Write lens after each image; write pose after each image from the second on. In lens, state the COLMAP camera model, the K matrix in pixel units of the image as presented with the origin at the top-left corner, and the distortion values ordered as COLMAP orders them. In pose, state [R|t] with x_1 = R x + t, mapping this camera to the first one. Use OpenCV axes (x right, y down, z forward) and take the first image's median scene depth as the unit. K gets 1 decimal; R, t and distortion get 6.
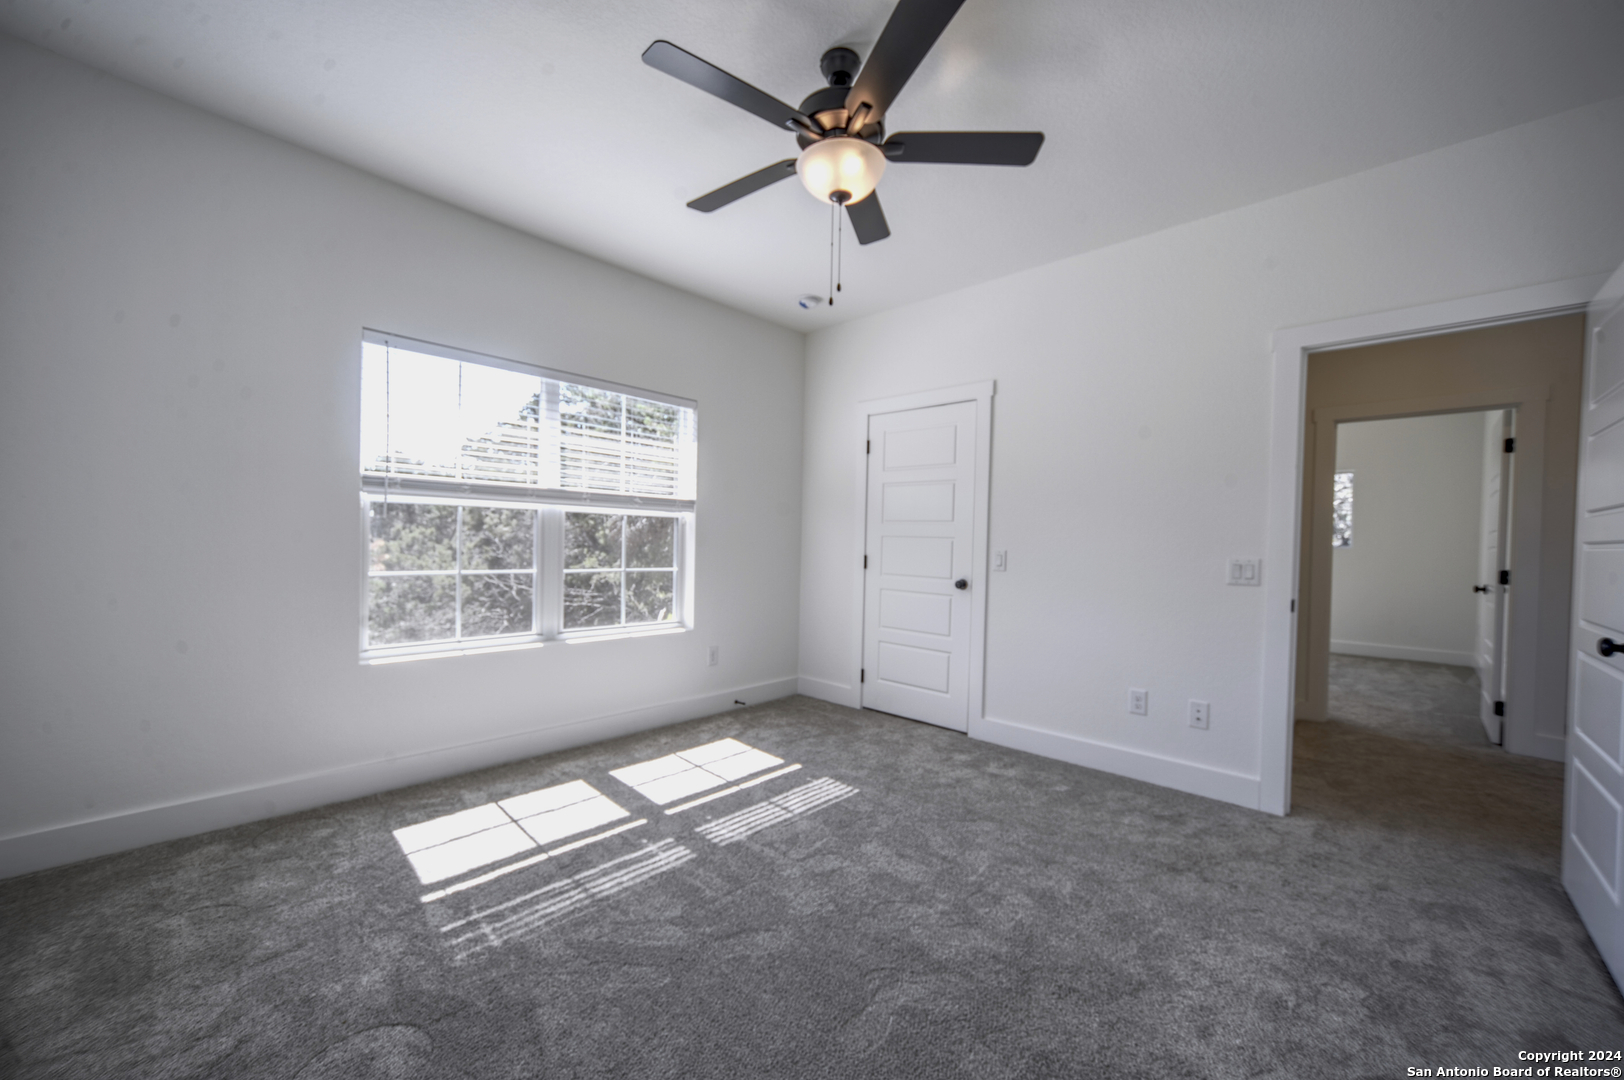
lens RADIAL K [[625.4, 0, 812.7], [0, 625.4, 552.2], [0, 0, 1]] dist [-0.006694, 0.000925]
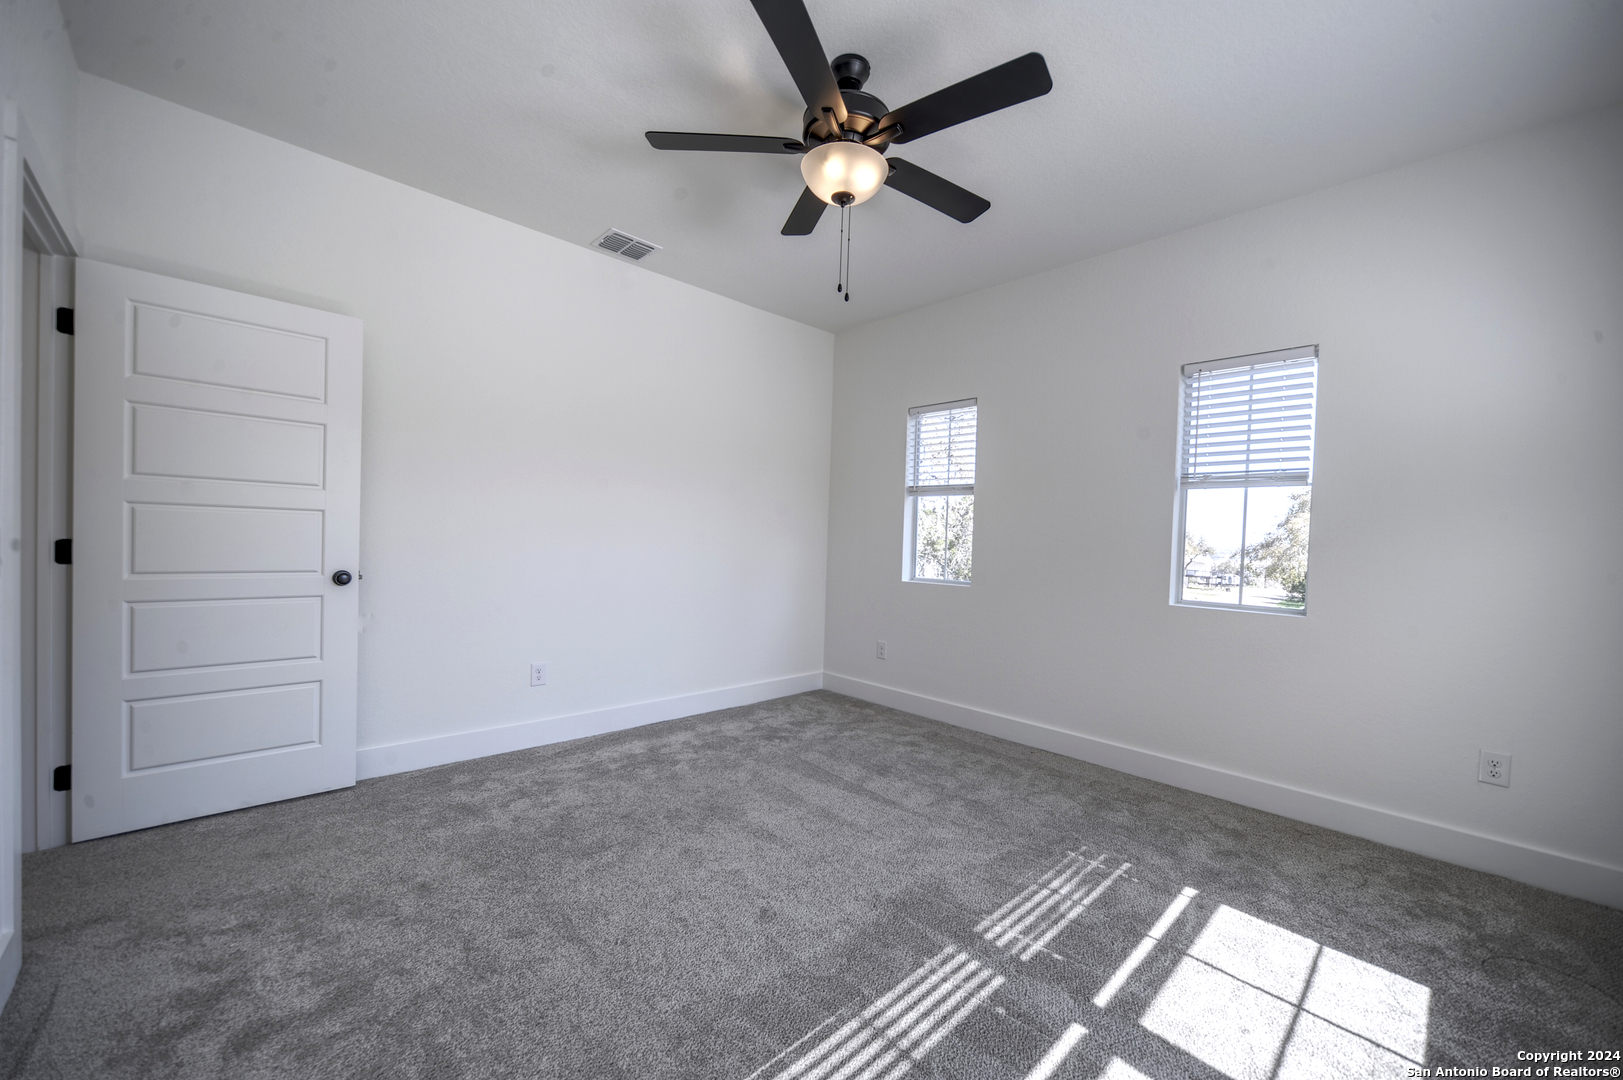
lens RADIAL K [[625.0, 0, 812.2], [0, 625.0, 552.2], [0, 0, 1]] dist [-0.006694, 0.000925]
pose [[-0.996414, -0.066209, 0.052675, 0.008531], [-0.063694, 0.996811, 0.048061, -0.027594], [-0.055689, 0.044534, -0.997454, 1.798467]]
